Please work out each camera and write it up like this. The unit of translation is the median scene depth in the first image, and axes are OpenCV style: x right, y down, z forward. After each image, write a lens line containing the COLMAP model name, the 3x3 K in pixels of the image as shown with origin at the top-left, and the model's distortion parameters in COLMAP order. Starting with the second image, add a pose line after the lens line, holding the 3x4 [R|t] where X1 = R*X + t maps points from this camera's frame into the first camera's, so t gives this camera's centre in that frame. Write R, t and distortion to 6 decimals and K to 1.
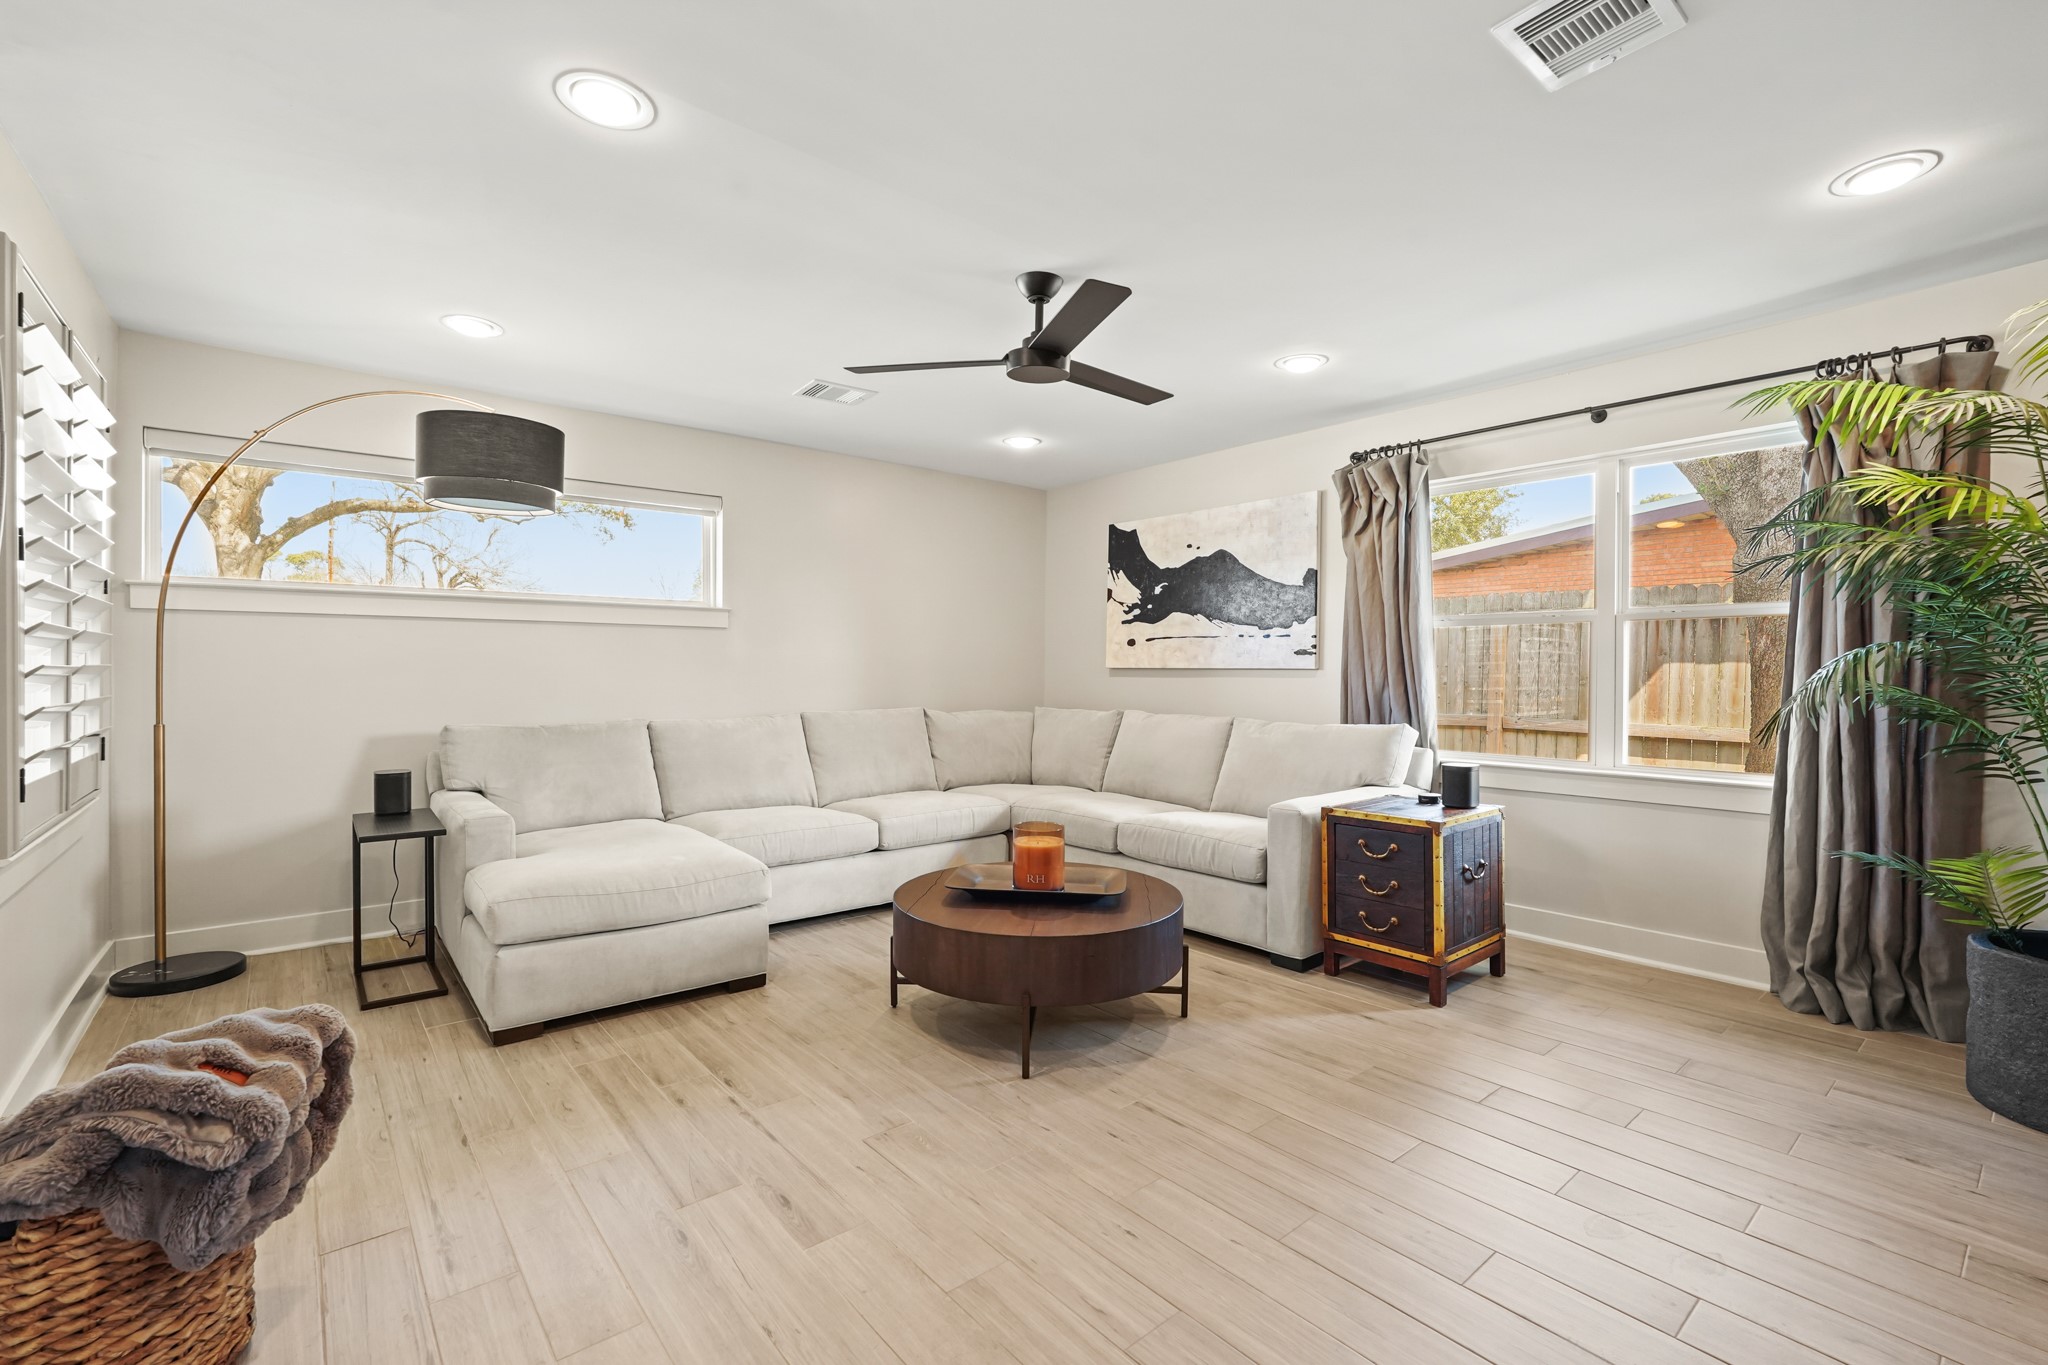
lens RADIAL K [[903.5, 0, 1023.3], [0, 903.5, 673.4], [0, 0, 1]] dist [-0.020026, 0.008452]
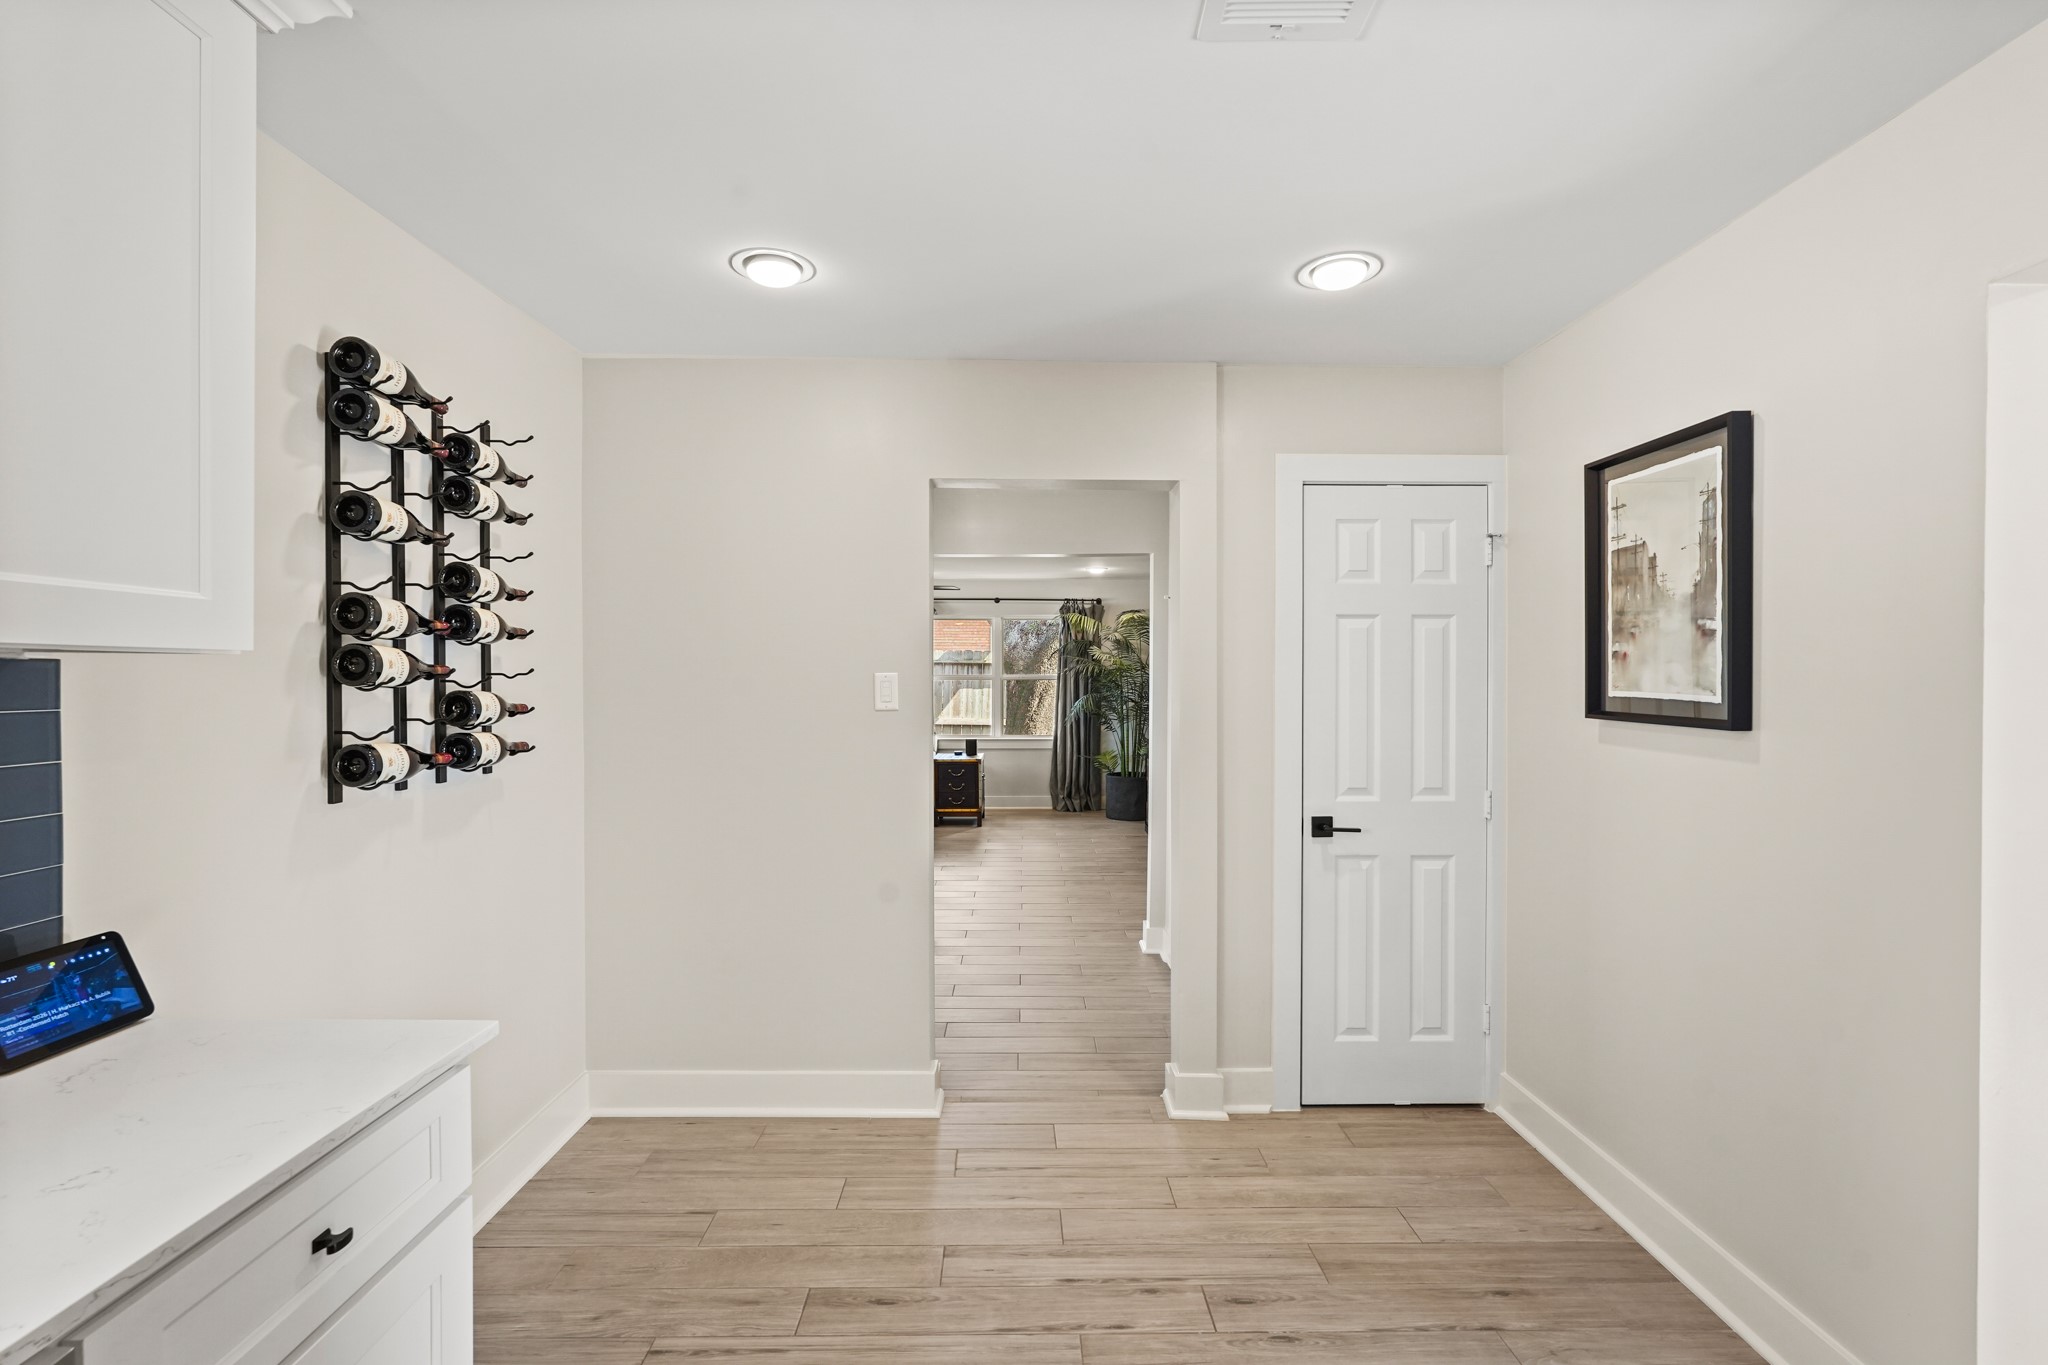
lens RADIAL K [[903.5, 0, 1023.3], [0, 903.5, 673.4], [0, 0, 1]] dist [-0.020026, 0.008452]
pose [[0.635317, -0.002484, 0.772248, -1.429795], [0.000401, 0.999996, 0.002887, -0.093862], [-0.772252, -0.001524, 0.635315, -0.769283]]
